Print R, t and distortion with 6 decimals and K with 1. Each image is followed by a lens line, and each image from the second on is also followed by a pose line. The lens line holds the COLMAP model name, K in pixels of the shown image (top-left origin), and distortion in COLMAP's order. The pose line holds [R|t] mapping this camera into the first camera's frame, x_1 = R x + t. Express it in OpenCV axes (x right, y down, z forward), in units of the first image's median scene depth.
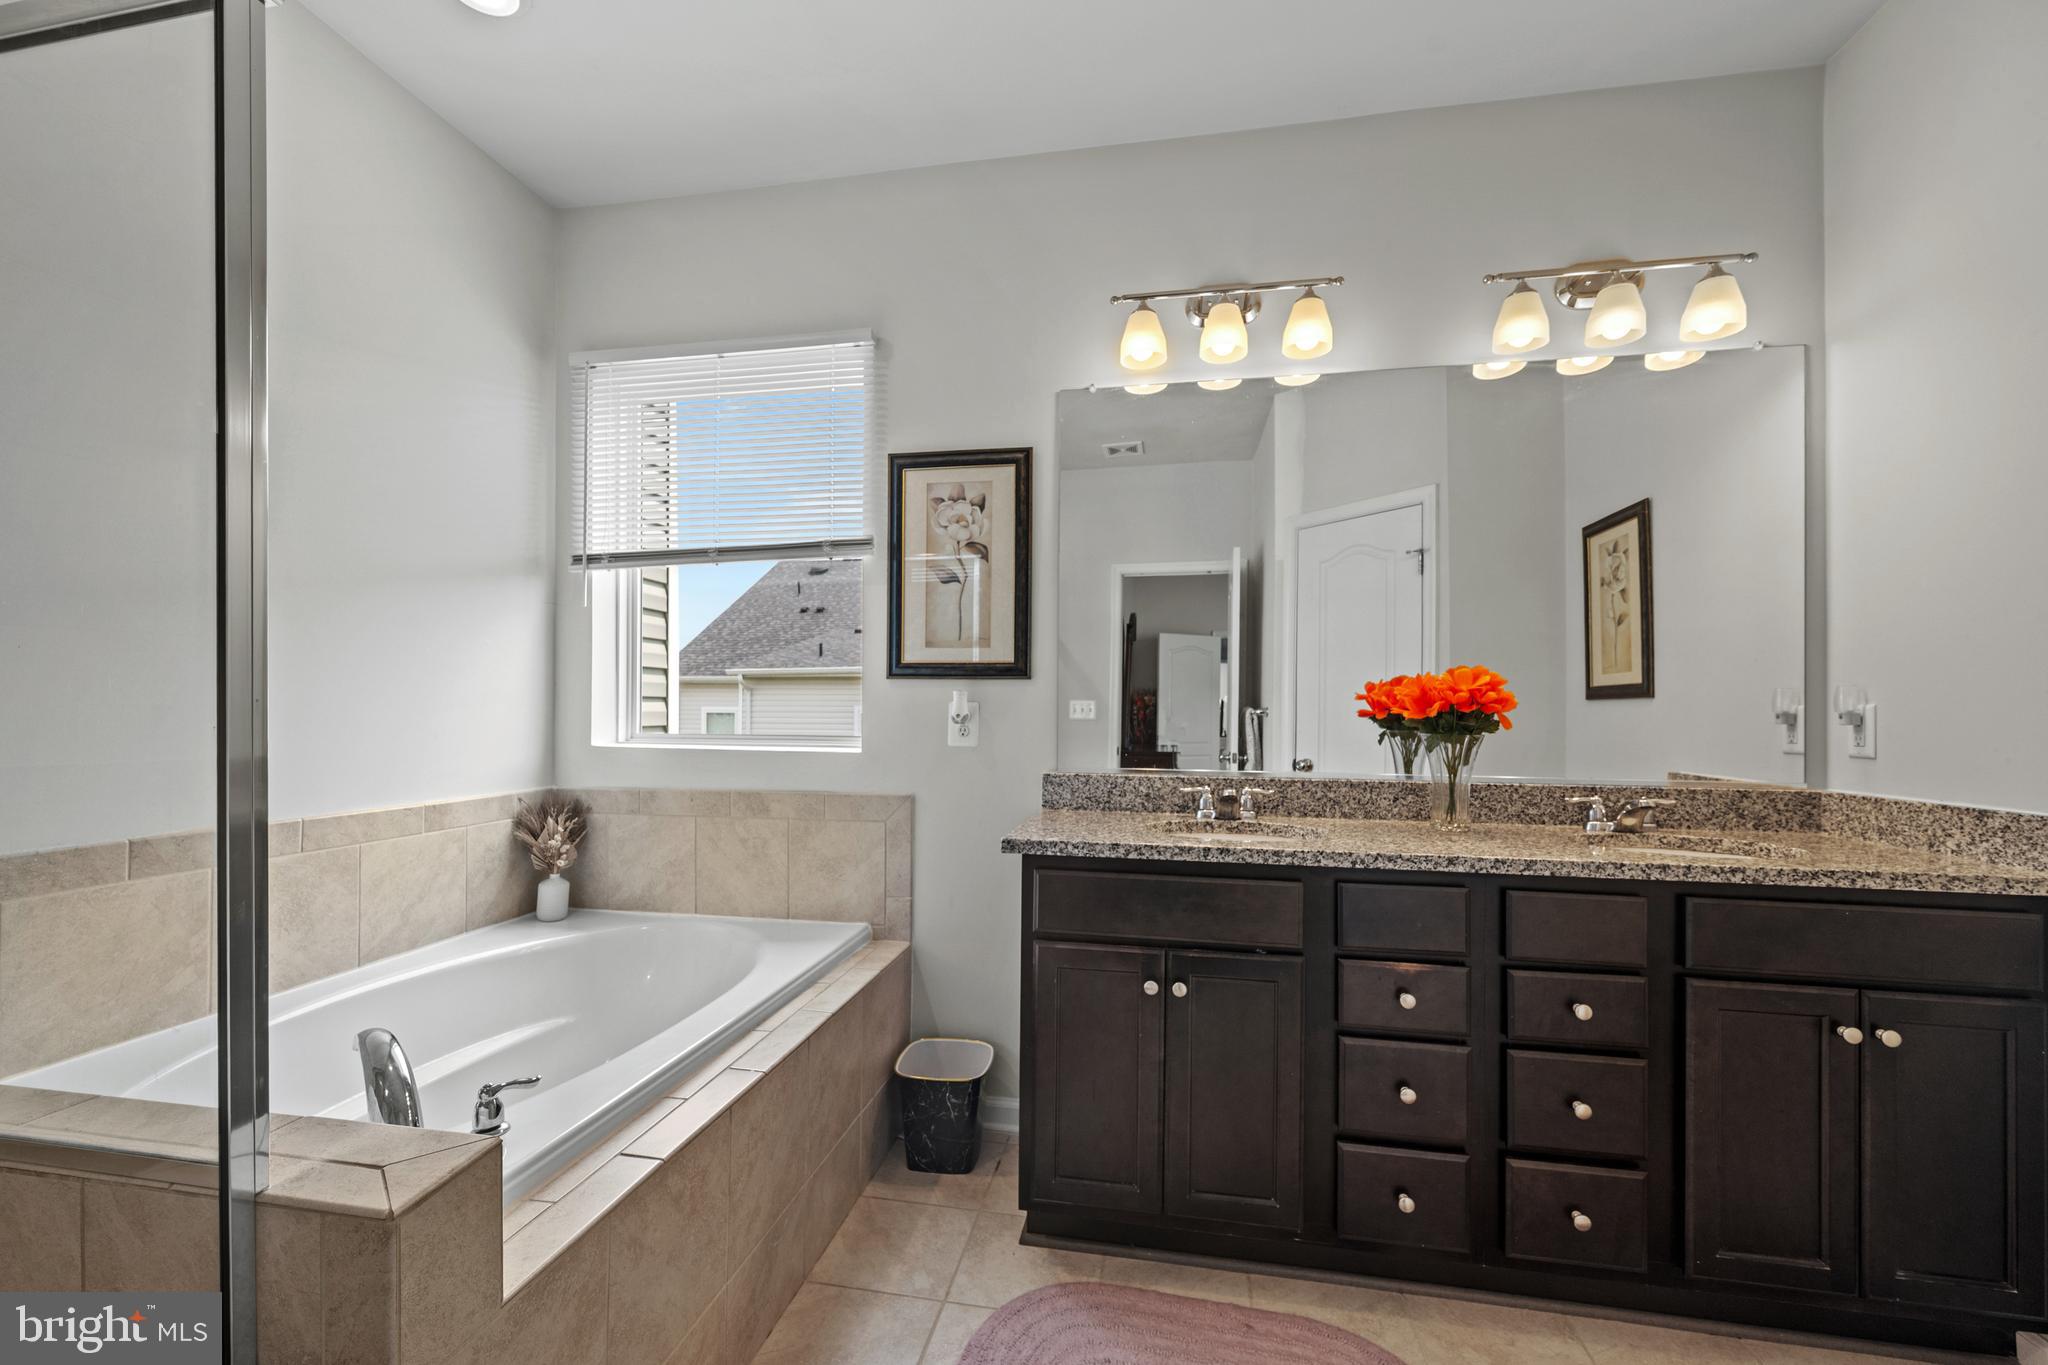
lens RADIAL K [[817.8, 0, 1023.2], [0, 817.8, 710.0], [0, 0, 1]] dist [0.002424, -0.000006]
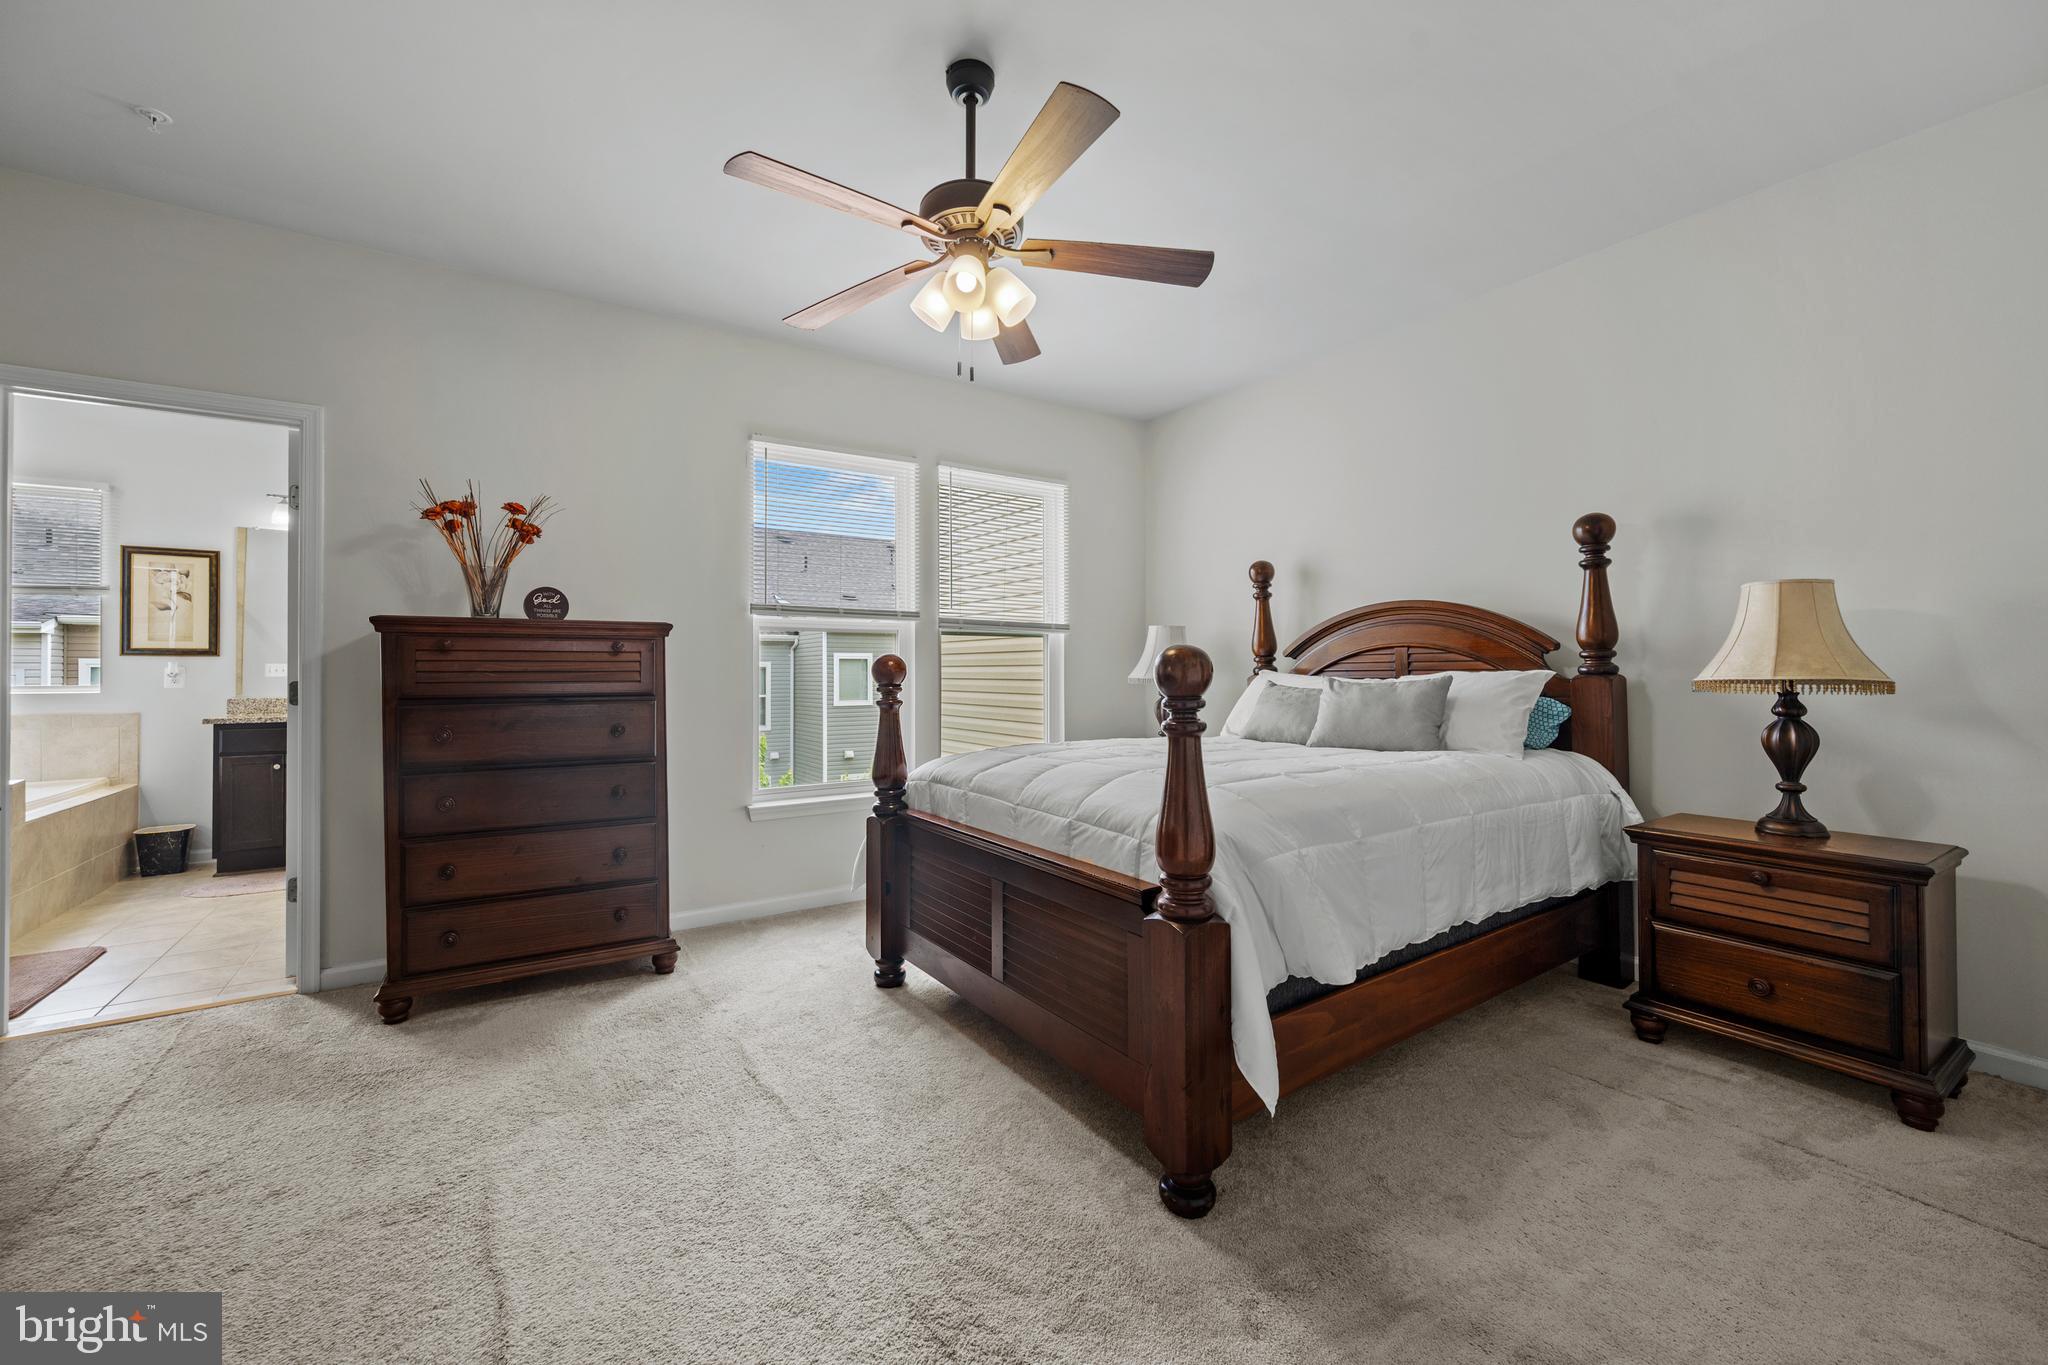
lens RADIAL K [[817.8, 0, 1021.3], [0, 817.8, 668.0], [0, 0, 1]] dist [0.002424, -0.000006]
pose [[0.718004, -0.003864, 0.696028, 0.022811], [0.004391, 0.999990, 0.001021, -0.000184], [-0.696025, 0.002323, 0.718014, -2.060653]]
